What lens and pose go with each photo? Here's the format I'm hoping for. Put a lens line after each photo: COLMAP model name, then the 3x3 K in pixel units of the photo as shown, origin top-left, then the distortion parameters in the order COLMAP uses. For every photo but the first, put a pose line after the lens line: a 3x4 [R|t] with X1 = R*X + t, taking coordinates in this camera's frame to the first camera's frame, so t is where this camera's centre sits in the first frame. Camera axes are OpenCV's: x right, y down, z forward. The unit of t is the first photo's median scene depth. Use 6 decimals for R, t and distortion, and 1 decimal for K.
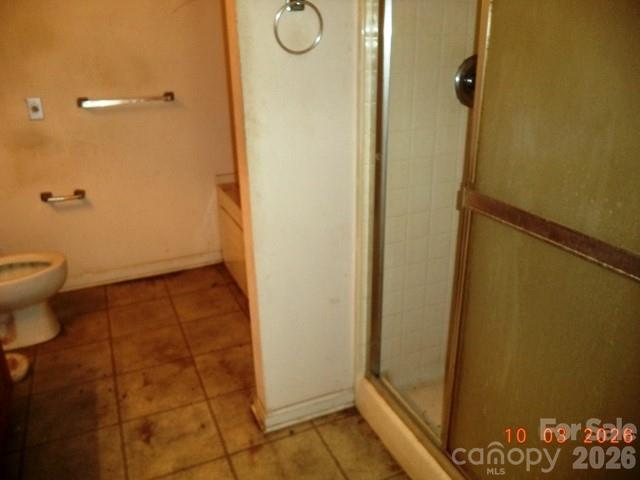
lens RADIAL K [[512.6, 0, 320.0], [0, 512.6, 240.0], [0, 0, 1]] dist [-0.040657, -0.005256]
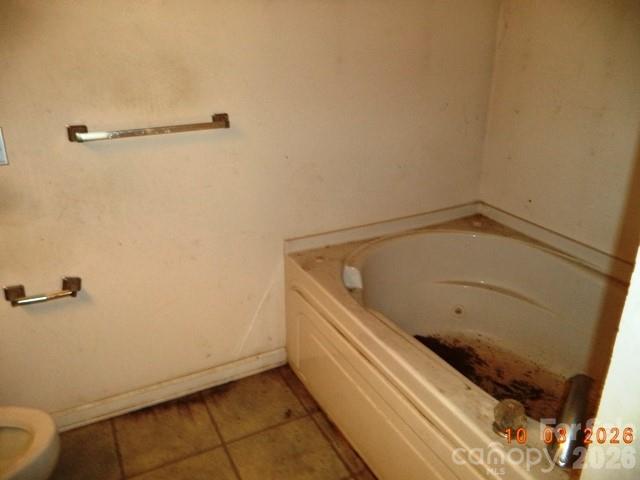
lens RADIAL K [[522.4, 0, 320.0], [0, 522.4, 240.0], [0, 0, 1]] dist [-0.005325, -0.001252]
pose [[0.998157, -0.006002, 0.060380, -0.205163], [0.004643, 0.999733, 0.022632, -0.145079], [-0.060499, -0.022310, 0.997919, 0.348765]]
